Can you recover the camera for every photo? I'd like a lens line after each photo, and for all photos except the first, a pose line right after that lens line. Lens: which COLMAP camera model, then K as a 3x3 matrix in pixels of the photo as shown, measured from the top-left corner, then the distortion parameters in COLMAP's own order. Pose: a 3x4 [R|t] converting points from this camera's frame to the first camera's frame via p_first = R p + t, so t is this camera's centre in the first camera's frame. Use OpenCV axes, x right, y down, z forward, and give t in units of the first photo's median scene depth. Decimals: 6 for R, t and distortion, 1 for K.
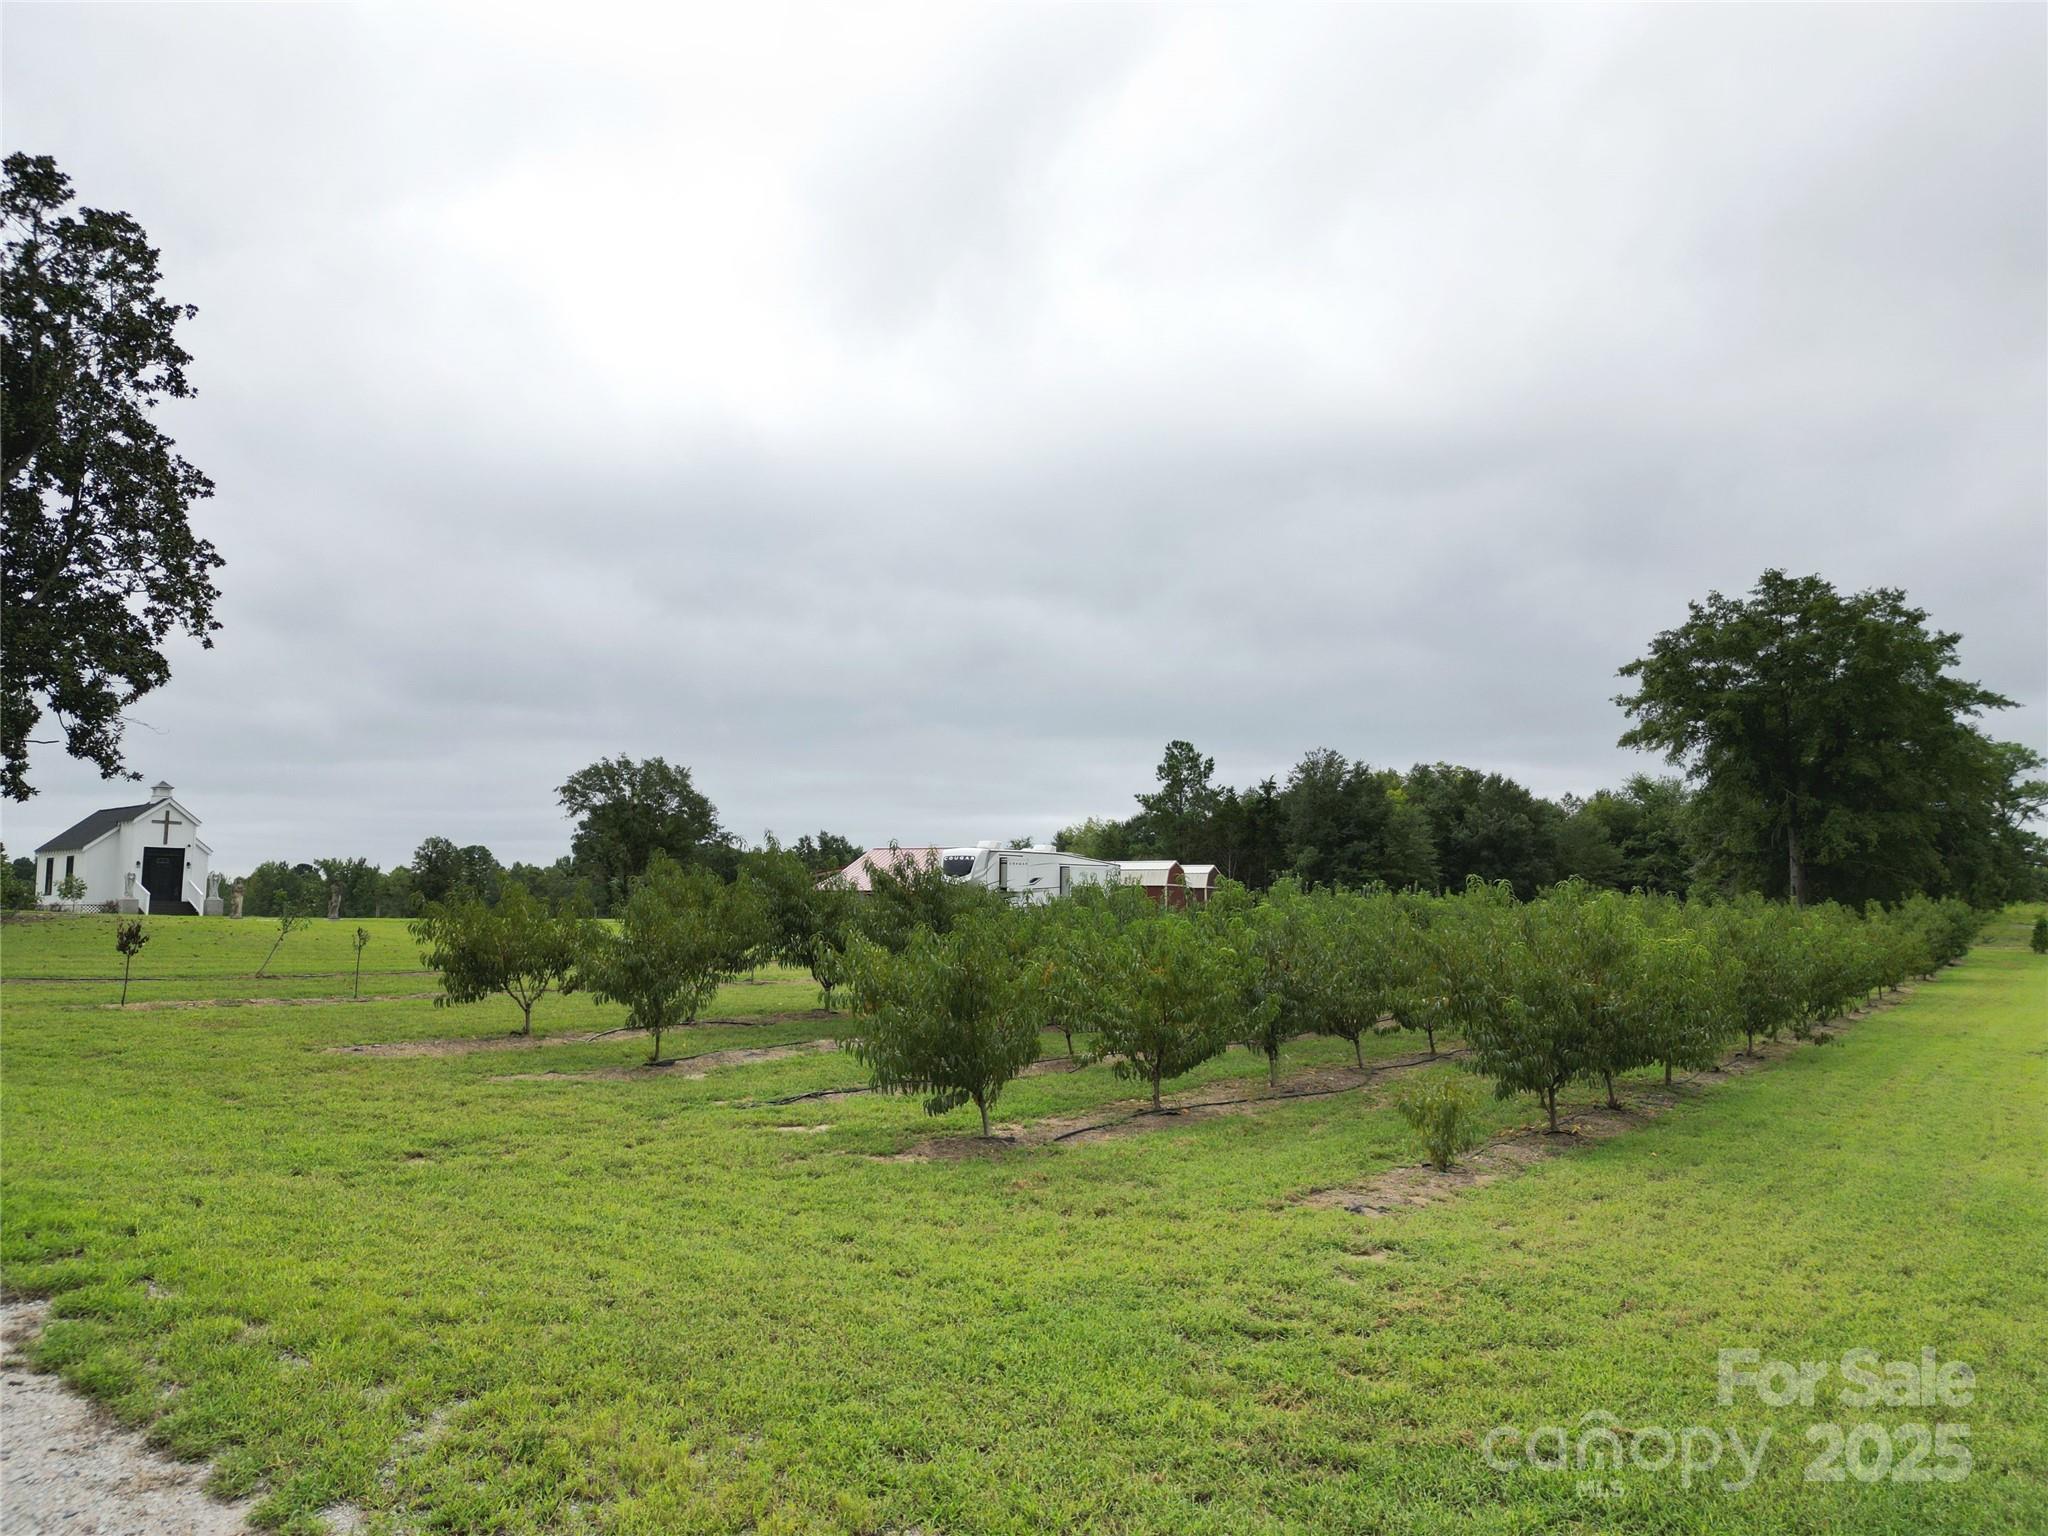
lens RADIAL K [[1408.8, 0, 1024.0], [0, 1408.8, 768.0], [0, 0, 1]] dist [0.002838, -0.002345]
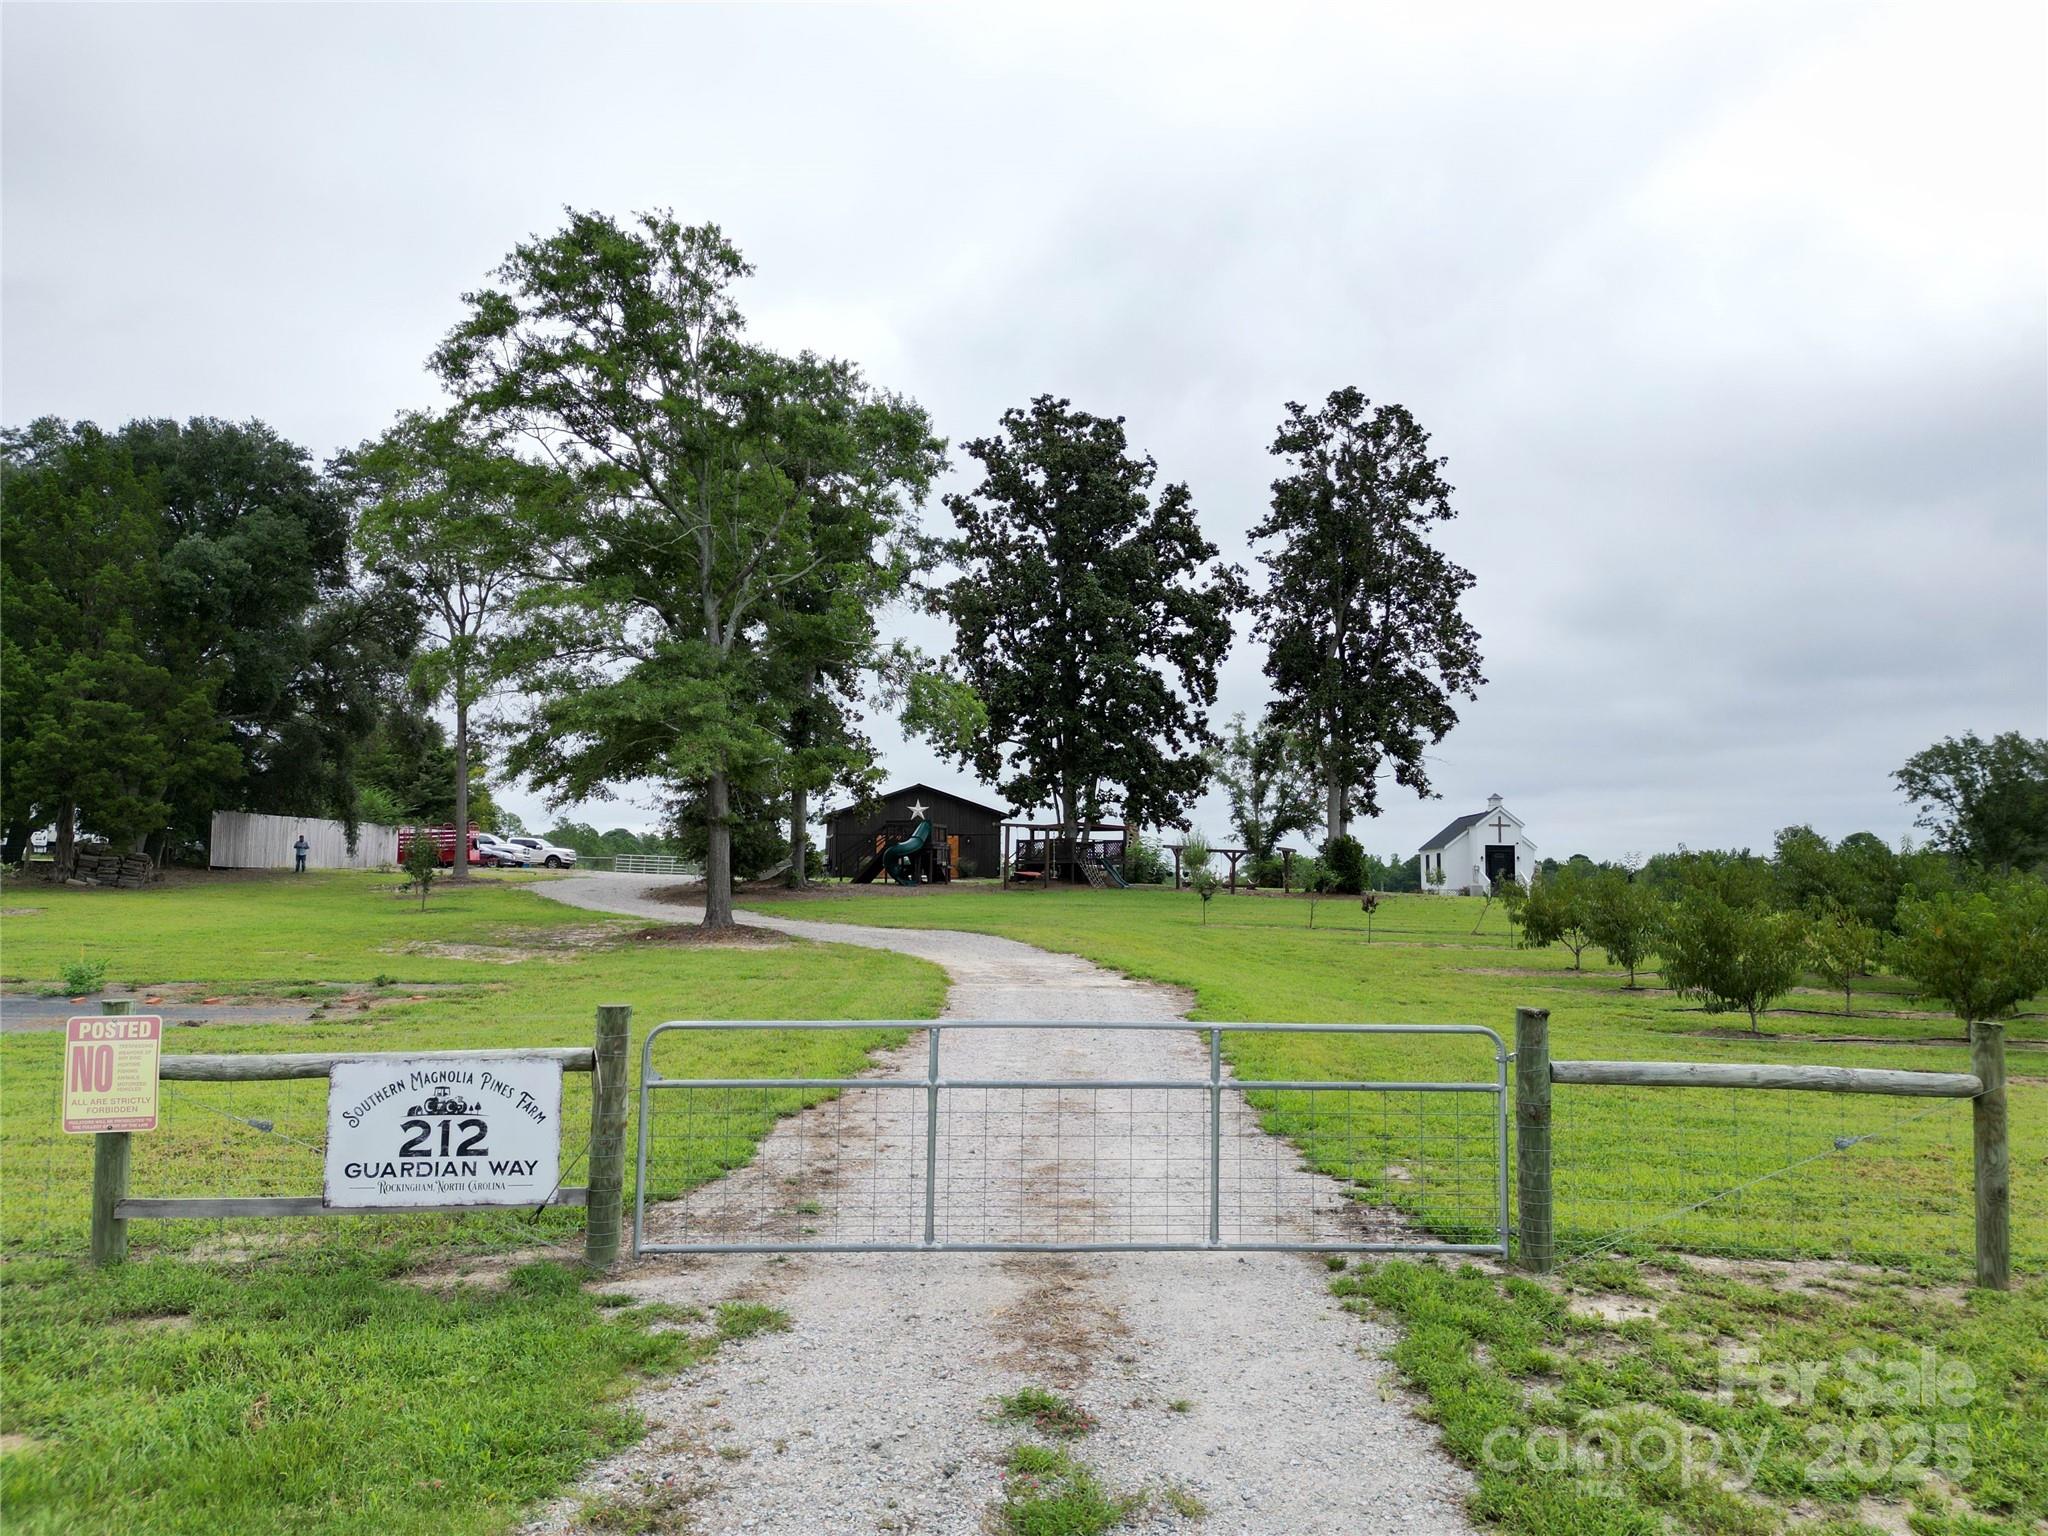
lens RADIAL K [[1454.7, 0, 1024.0], [0, 1454.7, 768.0], [0, 0, 1]] dist [-0.003180, -0.020854]
pose [[0.601720, -0.063440, -0.796183, 0.272972], [0.070479, 0.997169, -0.026190, -0.013367], [0.795591, -0.040355, 0.604488, -0.201008]]
